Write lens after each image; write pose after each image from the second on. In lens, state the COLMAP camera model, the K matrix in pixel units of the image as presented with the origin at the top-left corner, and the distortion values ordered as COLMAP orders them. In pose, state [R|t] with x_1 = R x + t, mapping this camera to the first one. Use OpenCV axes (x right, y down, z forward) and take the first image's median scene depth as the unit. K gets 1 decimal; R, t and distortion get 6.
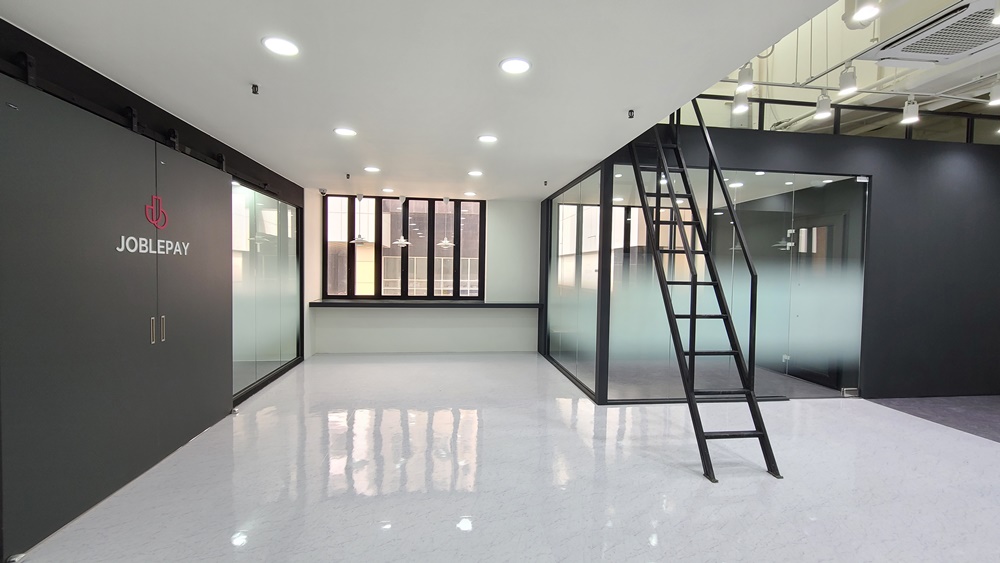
lens RADIAL K [[412.0, 0, 495.5], [0, 412.0, 282.0], [0, 0, 1]] dist [-0.000847, 0.000982]
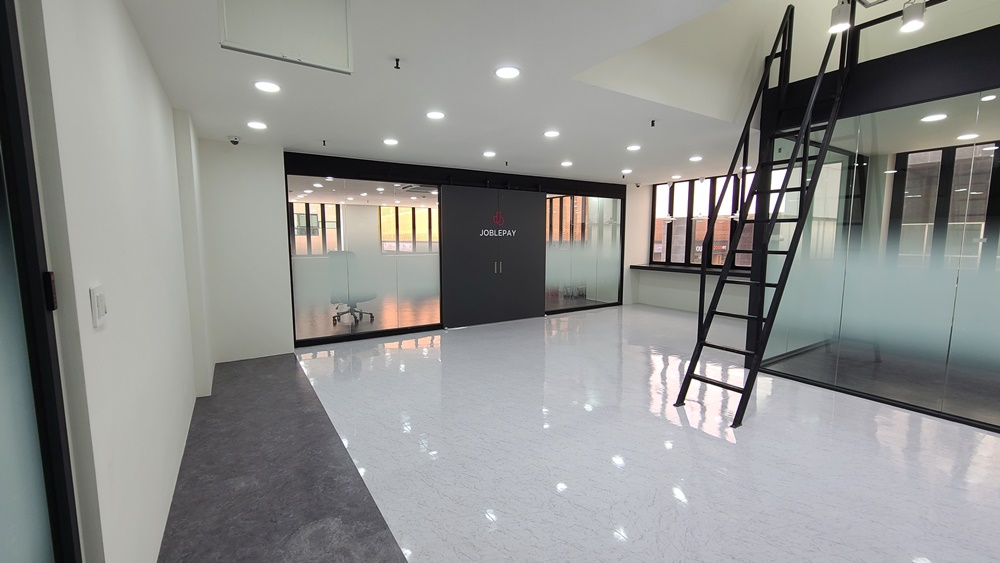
lens RADIAL K [[412.0, 0, 495.9], [0, 412.0, 283.9], [0, 0, 1]] dist [-0.000847, 0.000982]
pose [[0.422088, 0.083015, -0.902746, 1.034374], [-0.020976, 0.996426, 0.081822, 0.010677], [0.906312, -0.015601, 0.422321, -0.028264]]
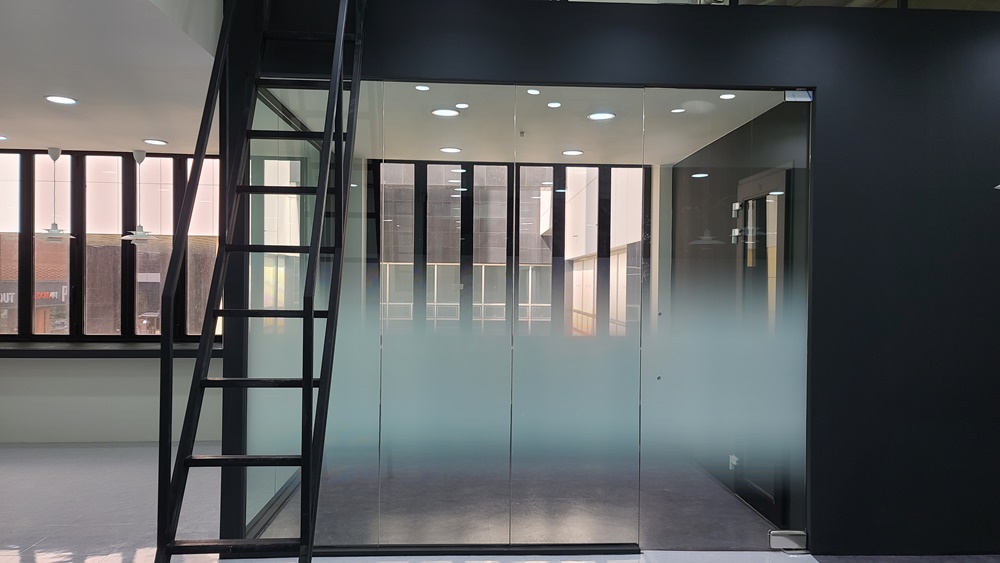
lens RADIAL K [[733.0, 0, 508.0], [0, 733.0, 286.9], [0, 0, 1]] dist [0.044899, -0.006043]
pose [[0.997613, -0.004951, -0.068872, 0.739677], [0.003059, 0.999616, -0.027552, -0.002472], [0.068982, 0.027275, 0.997245, 0.142258]]
